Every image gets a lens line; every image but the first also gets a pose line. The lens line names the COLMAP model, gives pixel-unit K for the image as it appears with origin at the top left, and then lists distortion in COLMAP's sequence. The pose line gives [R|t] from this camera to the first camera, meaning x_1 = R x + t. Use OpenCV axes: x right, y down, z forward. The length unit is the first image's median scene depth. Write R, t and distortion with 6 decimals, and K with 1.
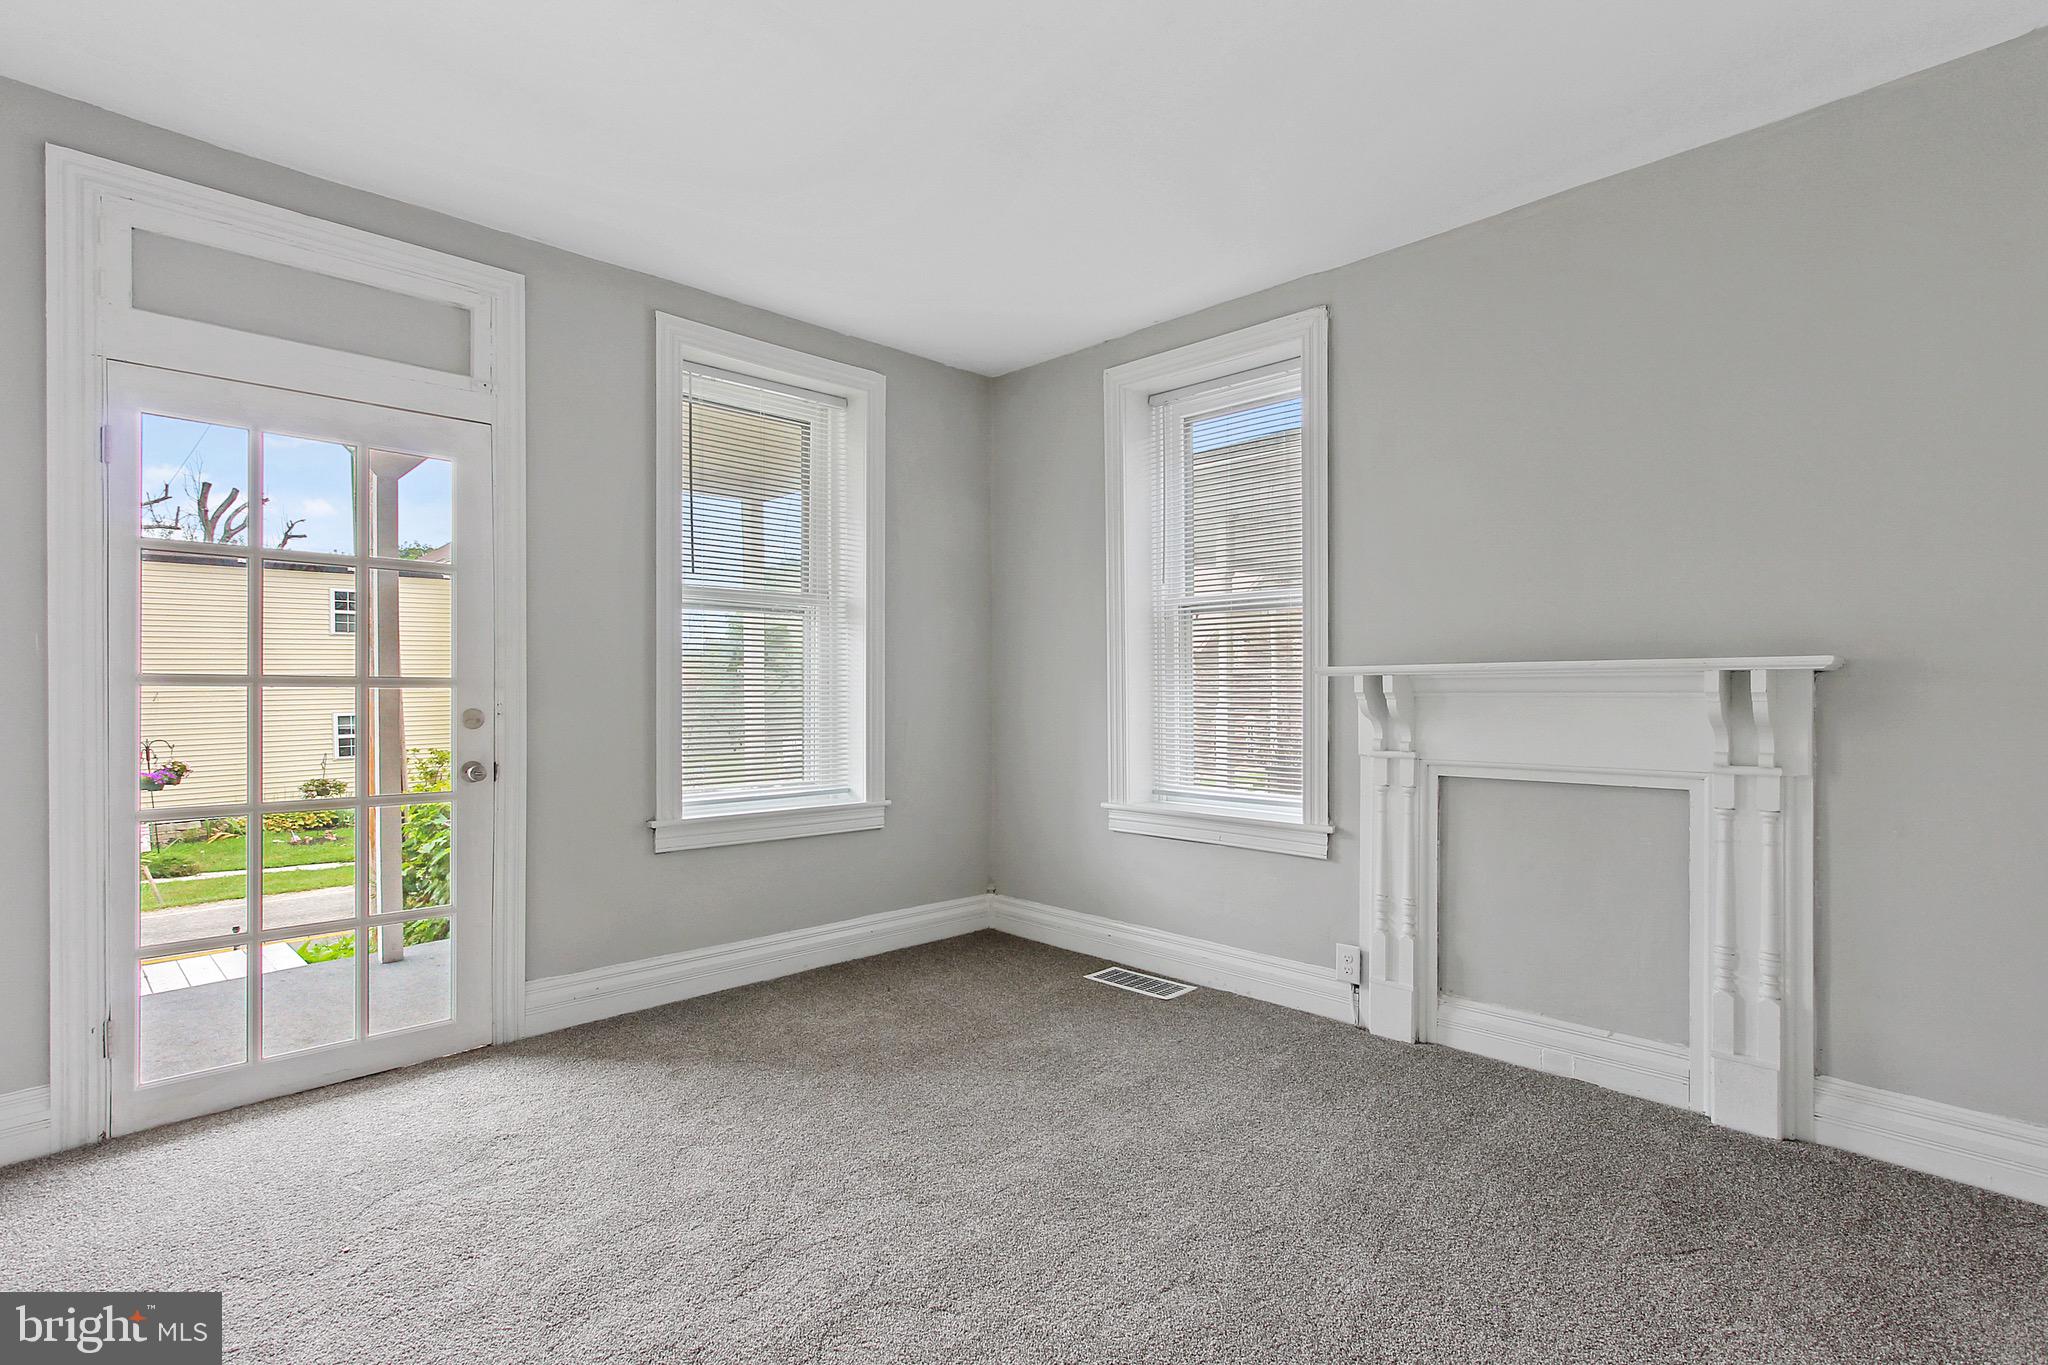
lens RADIAL K [[957.5, 0, 1024.0], [0, 957.5, 682.5], [0, 0, 1]] dist [-0.000924, -0.000291]
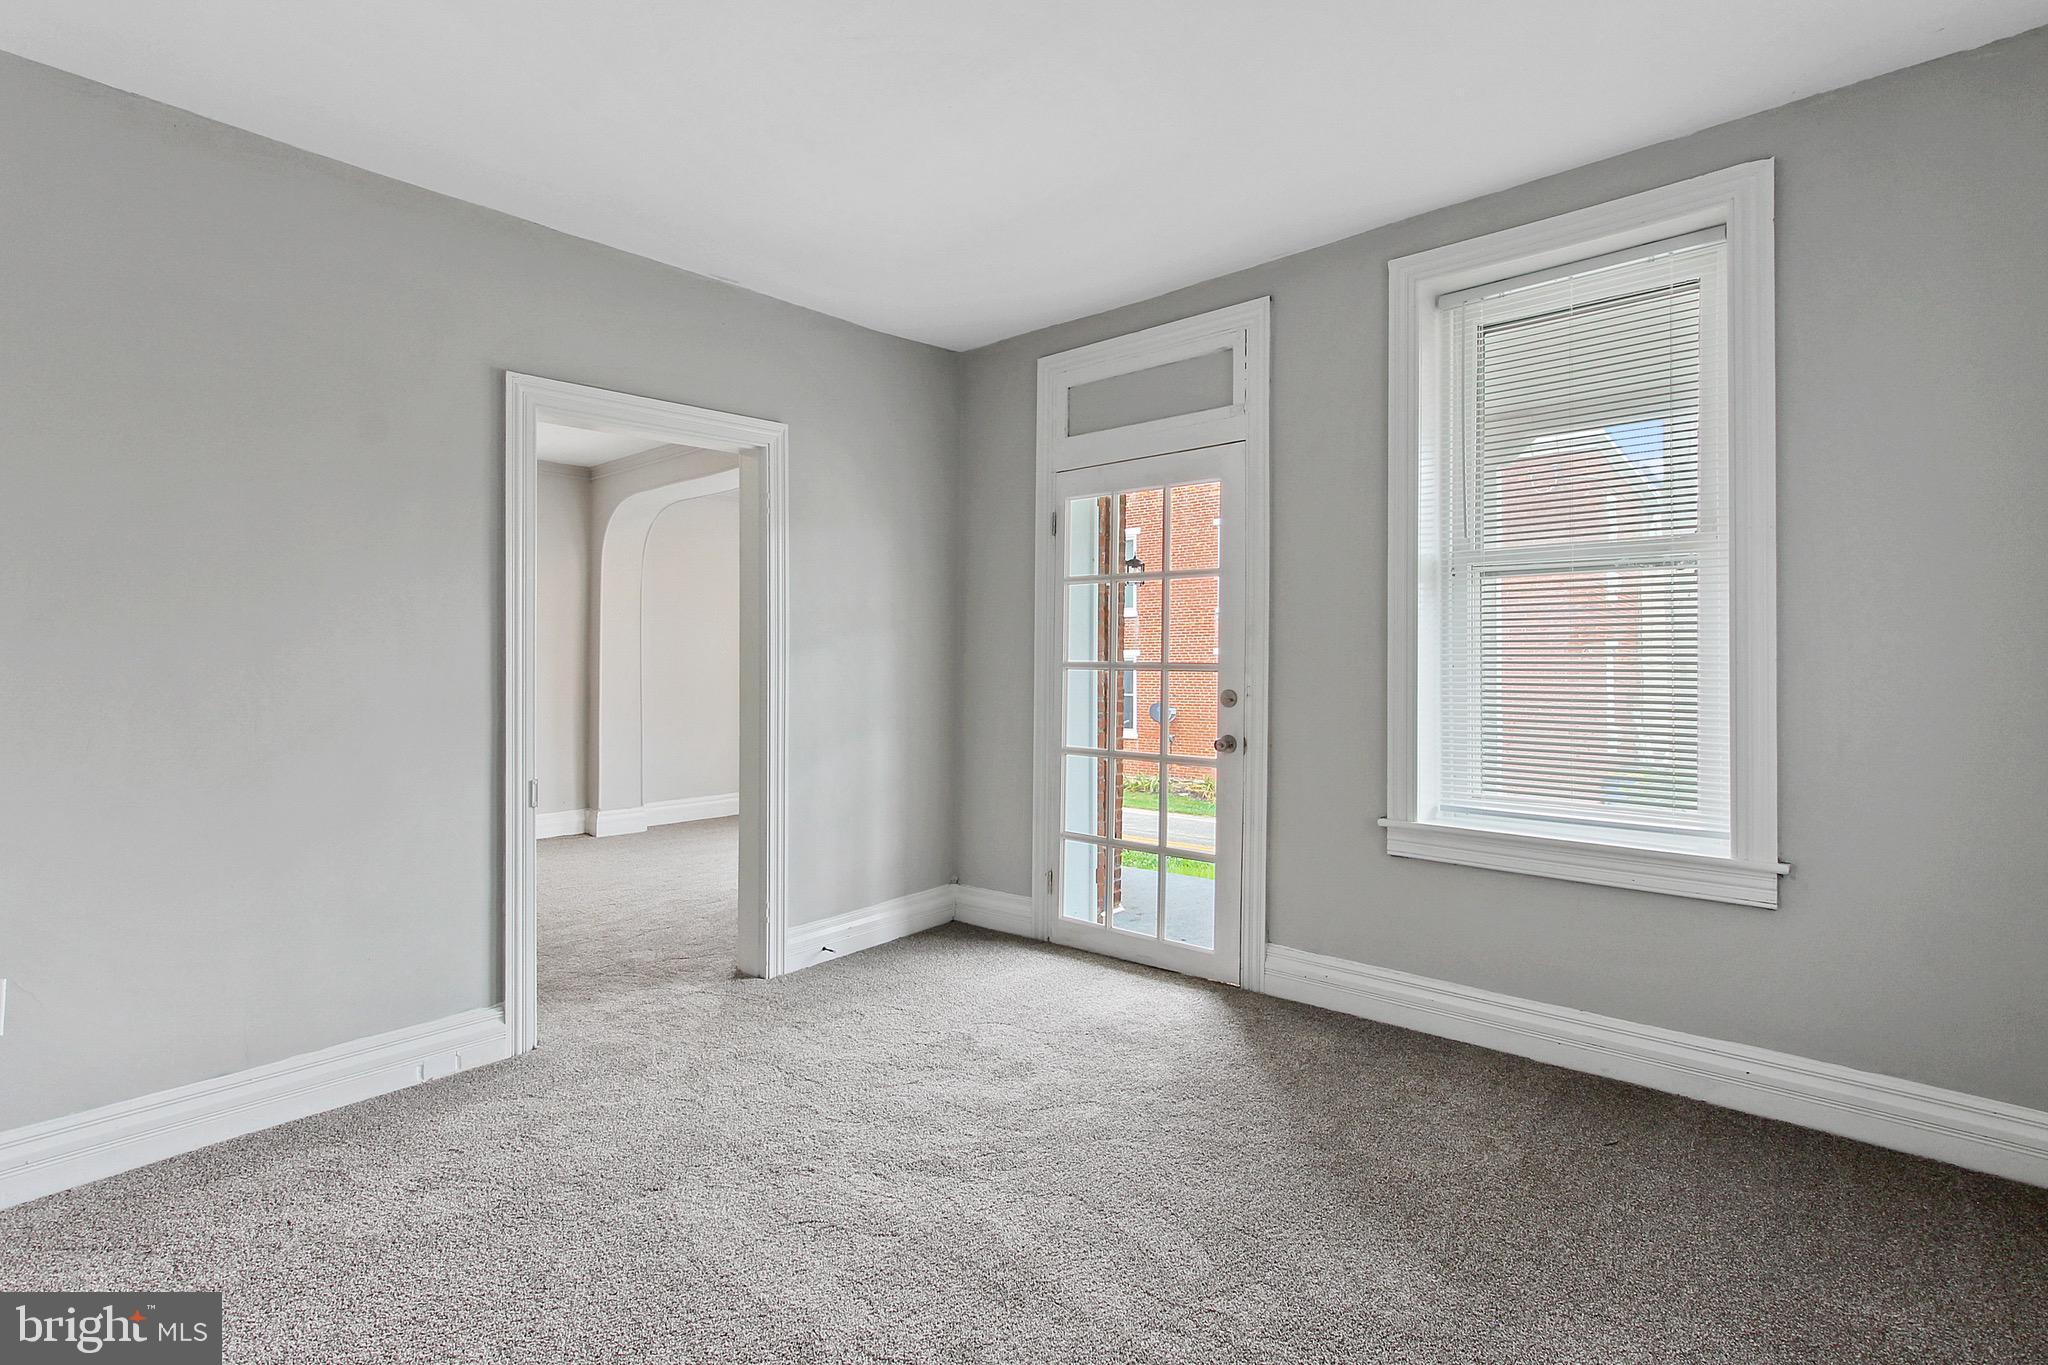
lens RADIAL K [[953.7, 0, 1028.9], [0, 953.7, 663.6], [0, 0, 1]] dist [-0.000002, -0.000194]
pose [[0.080768, -0.004929, -0.996721, 0.539723], [0.002810, 0.999985, -0.004717, -0.000960], [0.996729, -0.002420, 0.080781, 0.639872]]
